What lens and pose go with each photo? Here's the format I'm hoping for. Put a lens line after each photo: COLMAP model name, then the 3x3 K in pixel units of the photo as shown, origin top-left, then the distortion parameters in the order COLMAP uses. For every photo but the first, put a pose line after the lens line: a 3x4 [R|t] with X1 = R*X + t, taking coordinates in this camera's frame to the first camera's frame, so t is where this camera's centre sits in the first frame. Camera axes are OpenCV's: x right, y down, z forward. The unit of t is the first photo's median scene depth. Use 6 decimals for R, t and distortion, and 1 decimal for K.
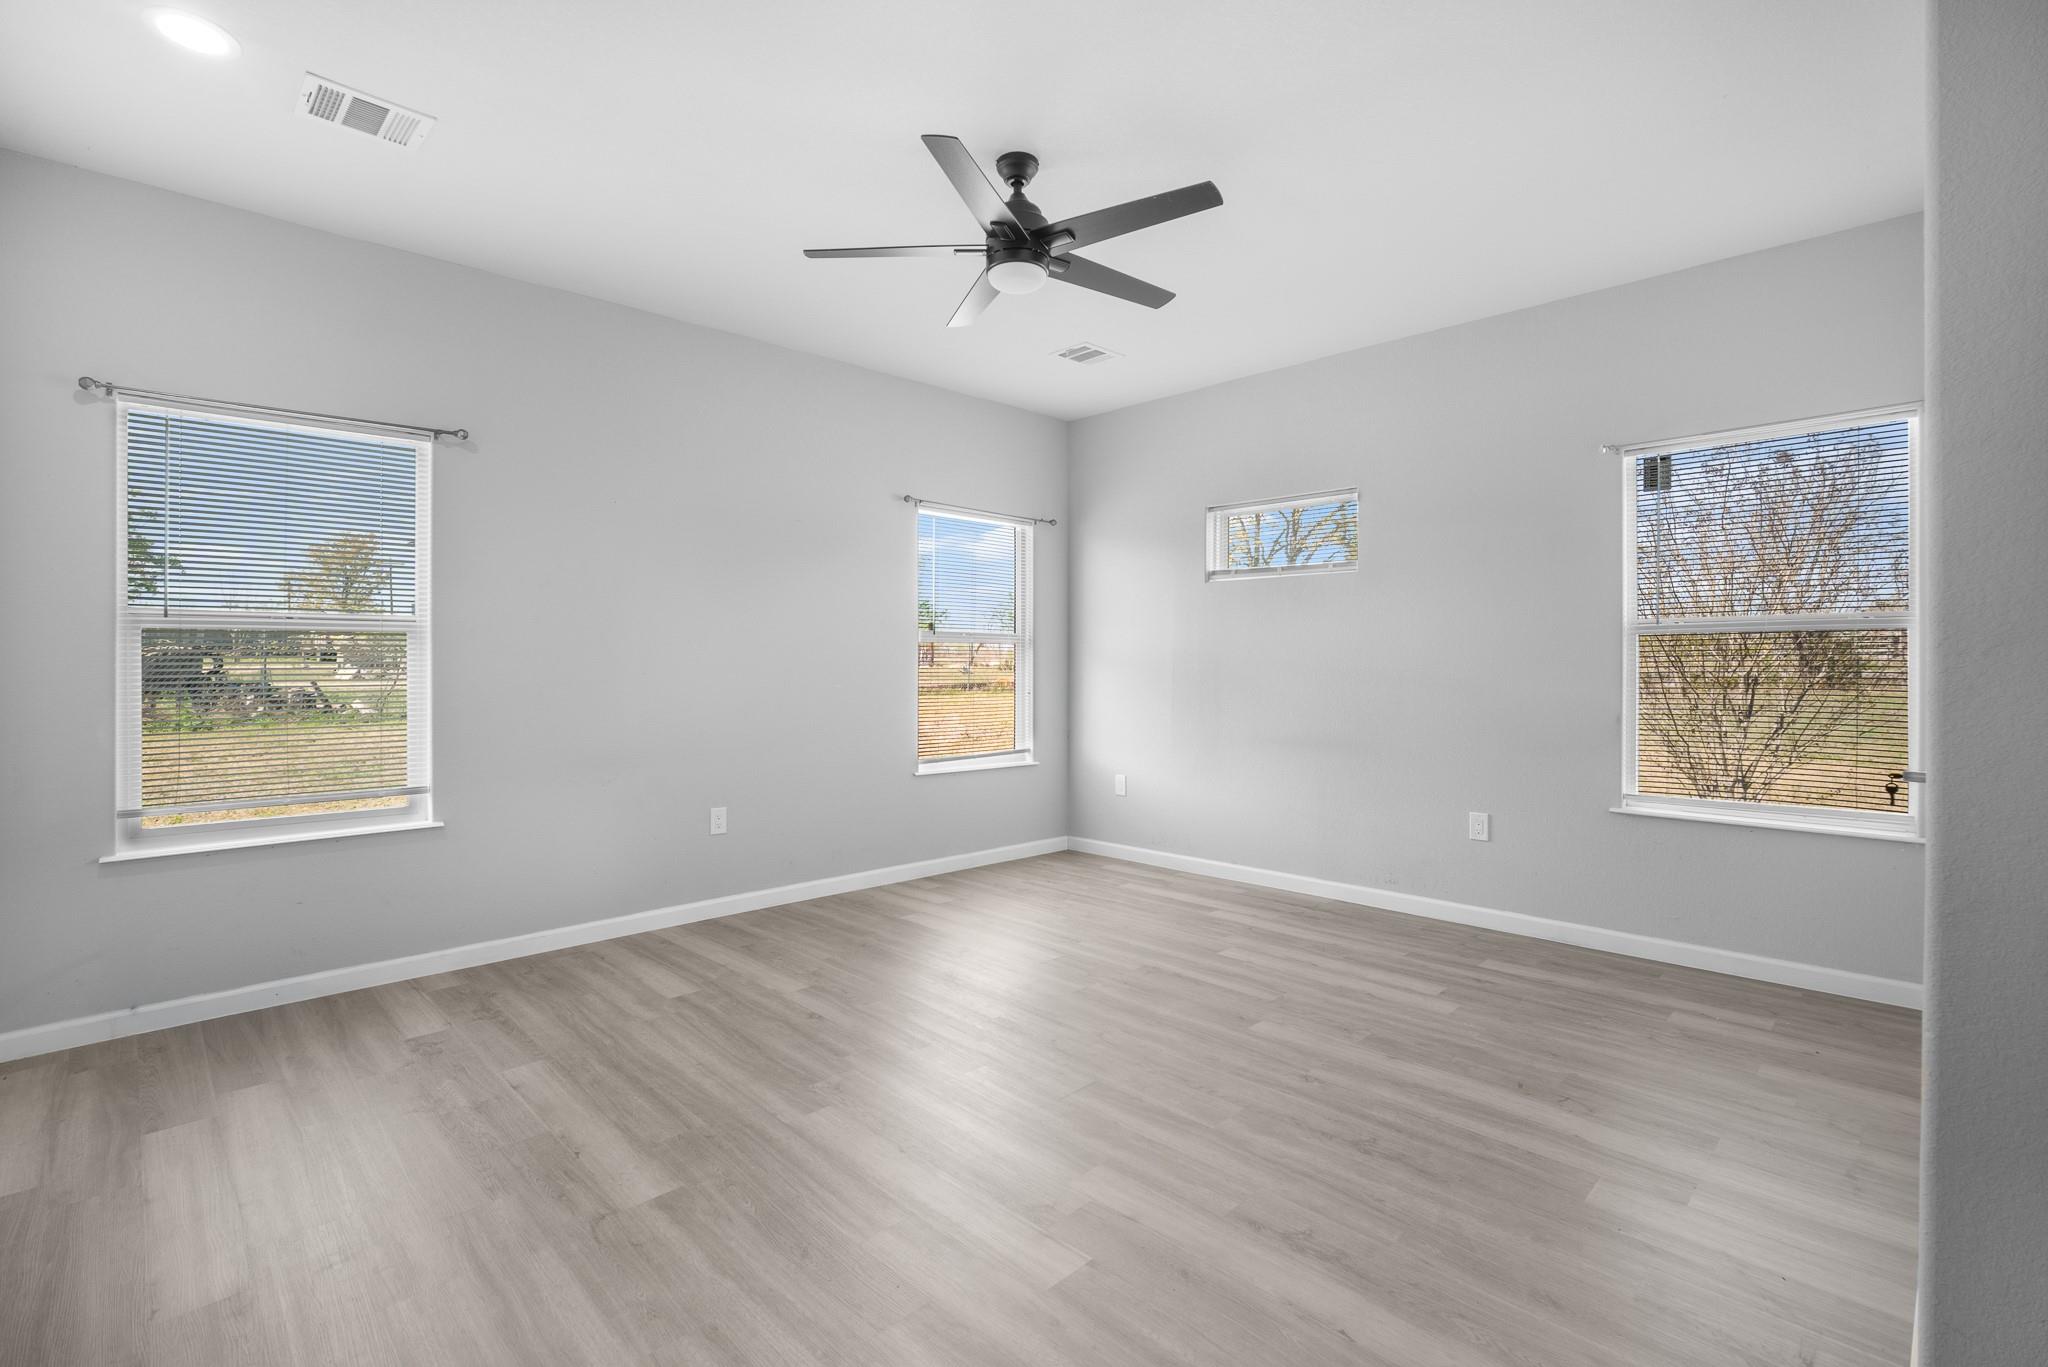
lens RADIAL K [[913.8, 0, 1017.2], [0, 913.8, 675.8], [0, 0, 1]] dist [-0.030533, 0.010552]
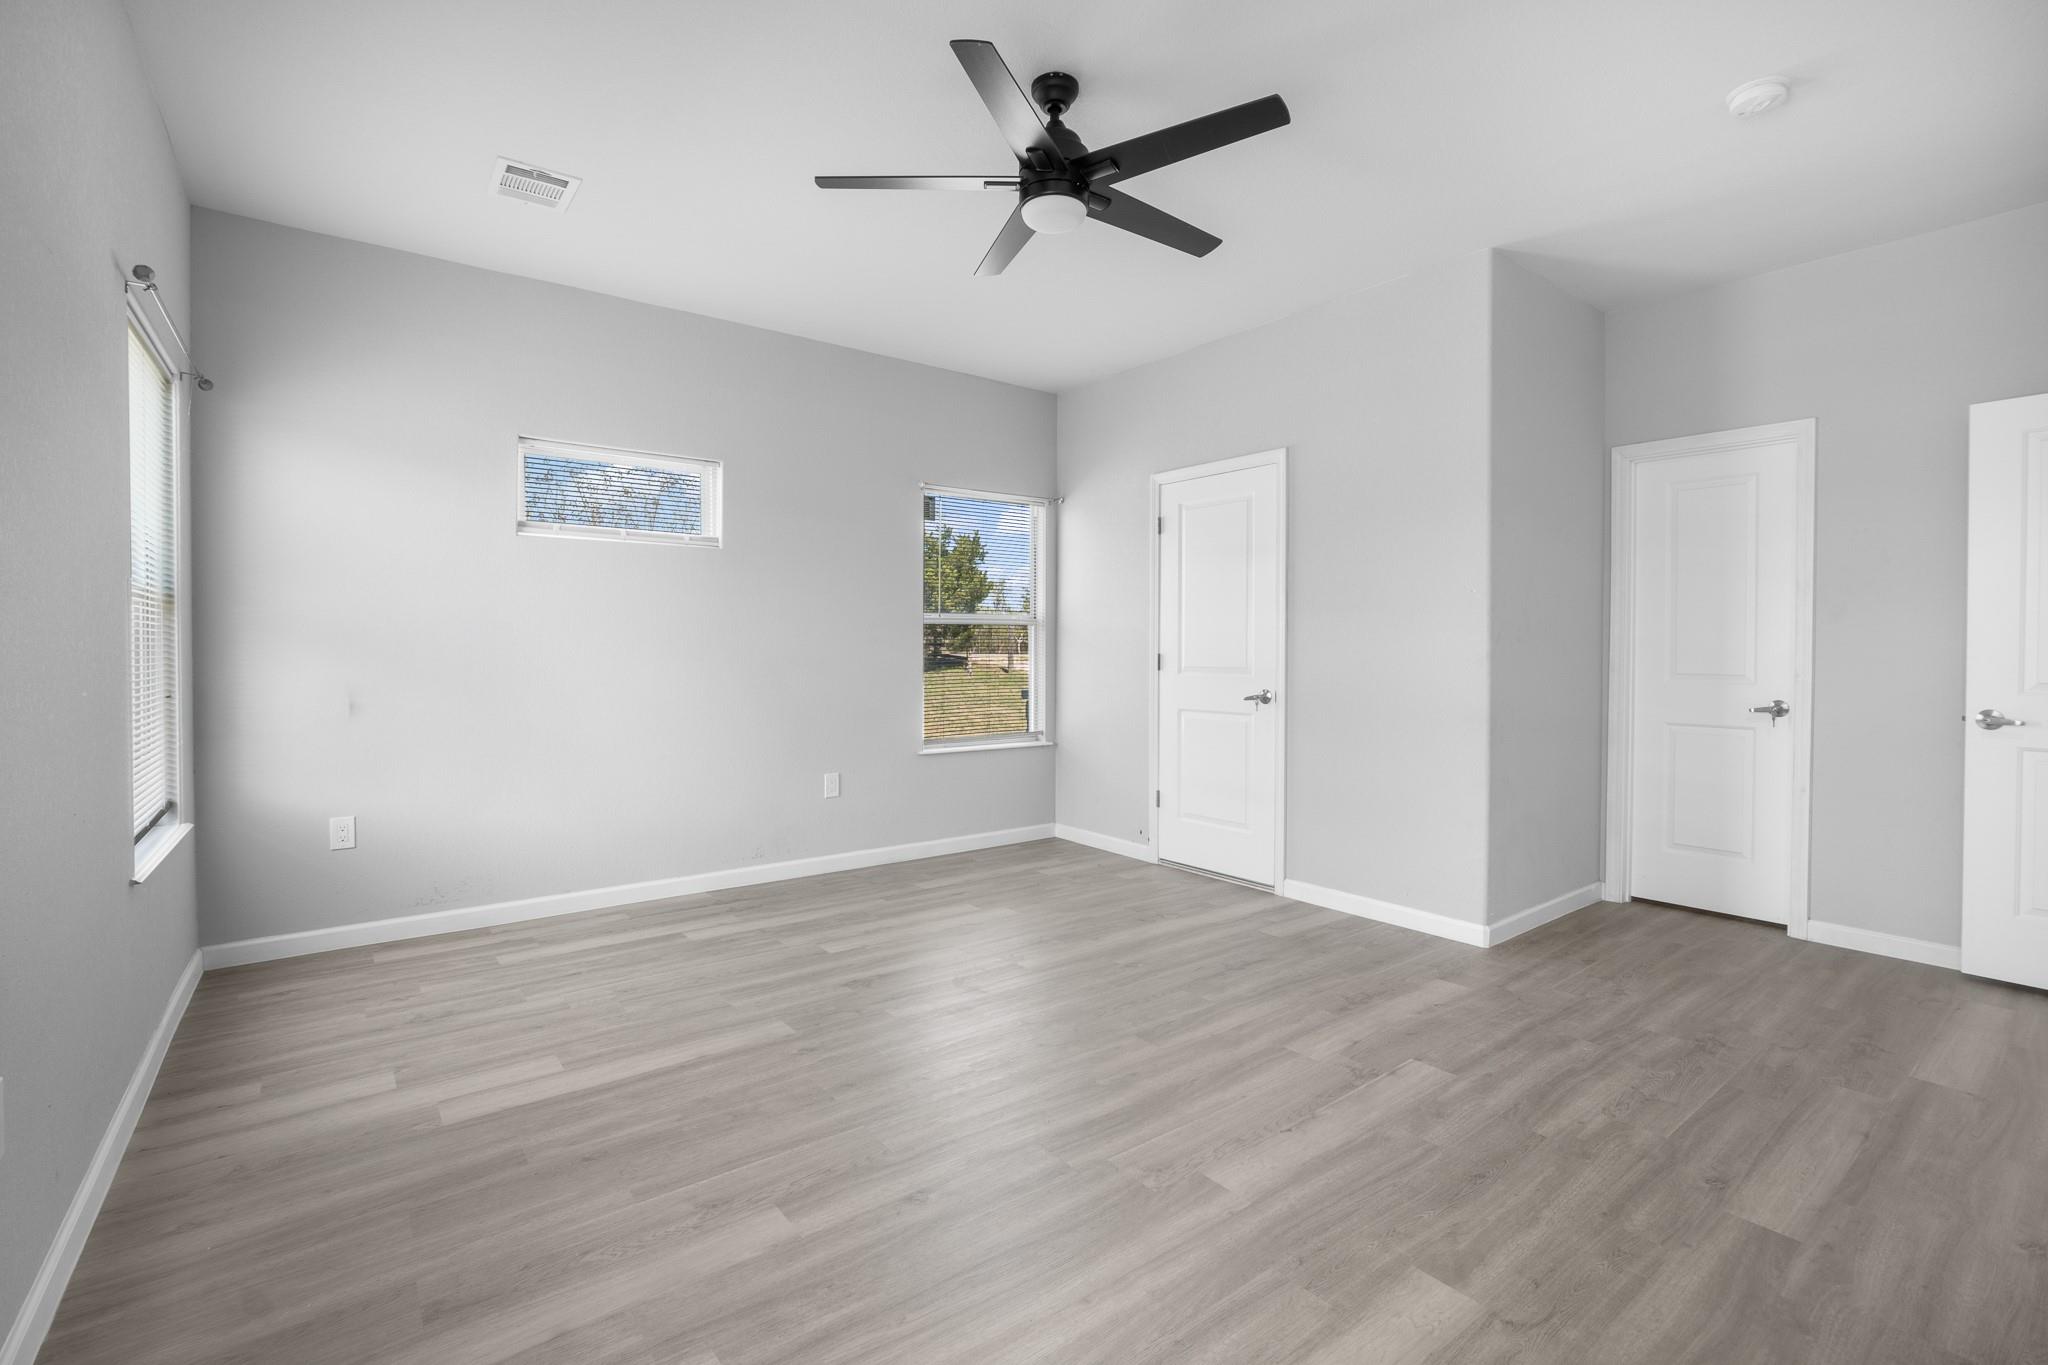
lens RADIAL K [[913.8, 0, 1017.2], [0, 913.8, 674.8], [0, 0, 1]] dist [-0.030533, 0.010552]
pose [[0.125697, -0.028862, 0.991649, -0.763263], [0.008648, 0.999571, 0.027996, -0.005415], [-0.992031, 0.005057, 0.125892, 0.782980]]
